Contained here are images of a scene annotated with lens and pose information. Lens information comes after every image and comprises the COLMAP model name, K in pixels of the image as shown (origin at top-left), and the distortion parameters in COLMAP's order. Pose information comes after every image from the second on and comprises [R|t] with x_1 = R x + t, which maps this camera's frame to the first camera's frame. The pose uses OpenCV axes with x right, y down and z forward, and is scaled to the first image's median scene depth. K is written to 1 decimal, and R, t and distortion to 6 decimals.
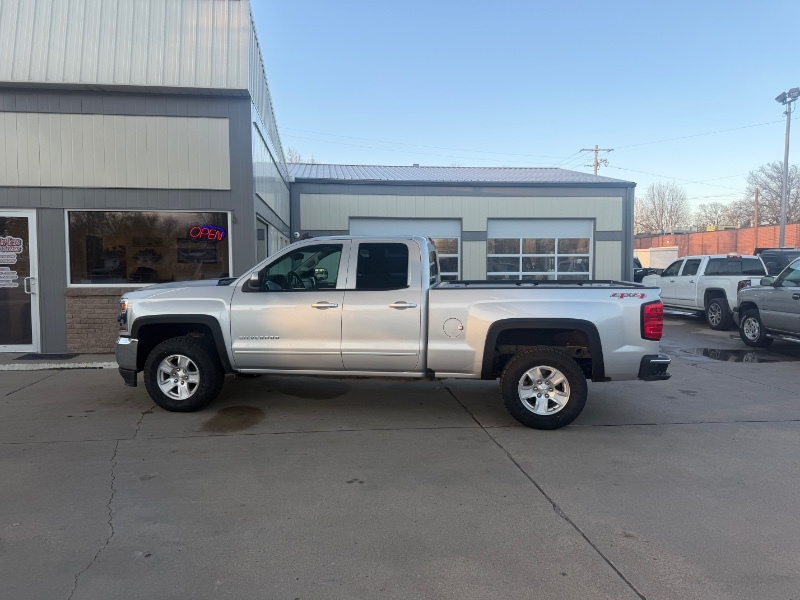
lens RADIAL K [[595.2, 0, 395.4], [0, 595.2, 293.5], [0, 0, 1]] dist [0.082975, -0.049228]
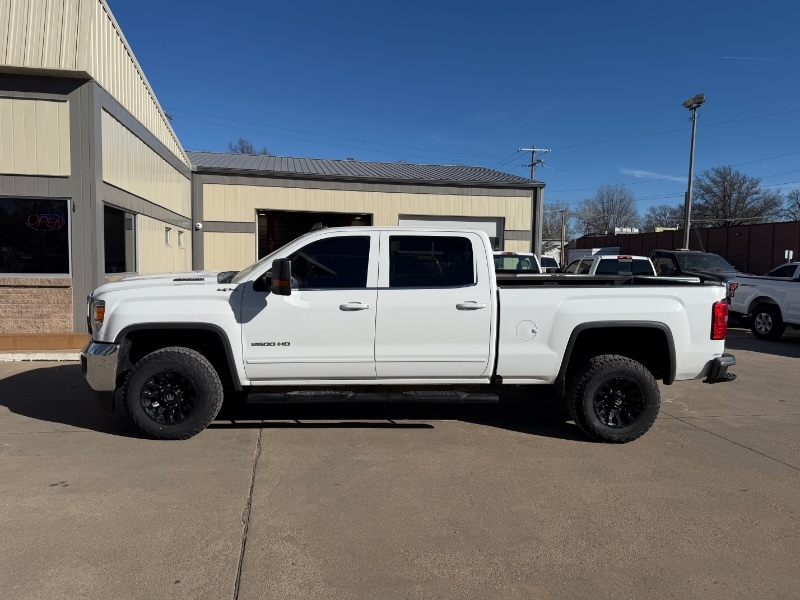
lens RADIAL K [[595.2, 0, 382.9], [0, 595.2, 300.6], [0, 0, 1]] dist [0.082975, -0.049228]
pose [[0.998870, 0.021551, 0.042365, 0.093650], [-0.022466, 0.999522, 0.021251, -0.003040], [-0.041887, -0.022179, 0.998876, 0.002845]]
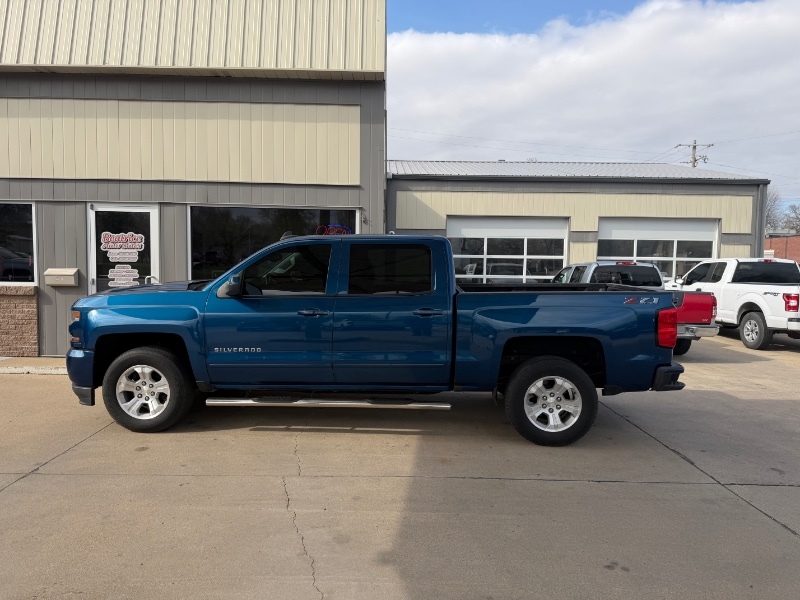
lens RADIAL K [[595.2, 0, 402.2], [0, 595.2, 298.2], [0, 0, 1]] dist [0.082975, -0.049228]
pose [[0.996045, 0.024306, -0.085466, -0.064963], [-0.023301, 0.999647, 0.012732, -0.006853], [0.085746, -0.010690, 0.996260, 0.050458]]
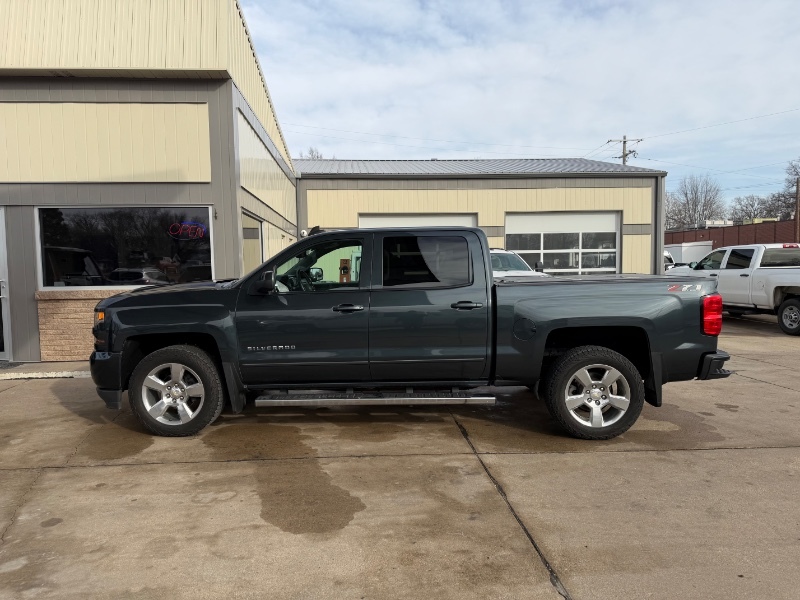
lens RADIAL K [[595.2, 0, 392.3], [0, 595.2, 299.3], [0, 0, 1]] dist [0.082975, -0.049228]
pose [[0.998824, -0.008080, -0.047811, 0.021414], [0.008608, 0.999904, 0.010856, -0.000961], [0.047719, -0.011255, 0.998797, 0.048661]]
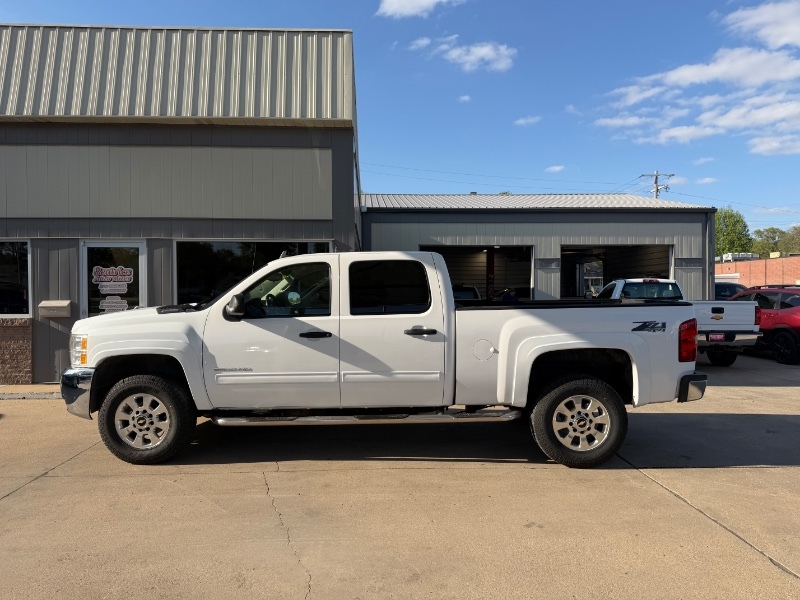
lens RADIAL K [[595.2, 0, 403.2], [0, 595.2, 300.6], [0, 0, 1]] dist [0.082975, -0.049228]
pose [[0.998530, 0.000905, -0.054189, -0.051368], [-0.002732, 0.999430, -0.033655, -0.001733], [0.054127, 0.033753, 0.997963, 0.007184]]
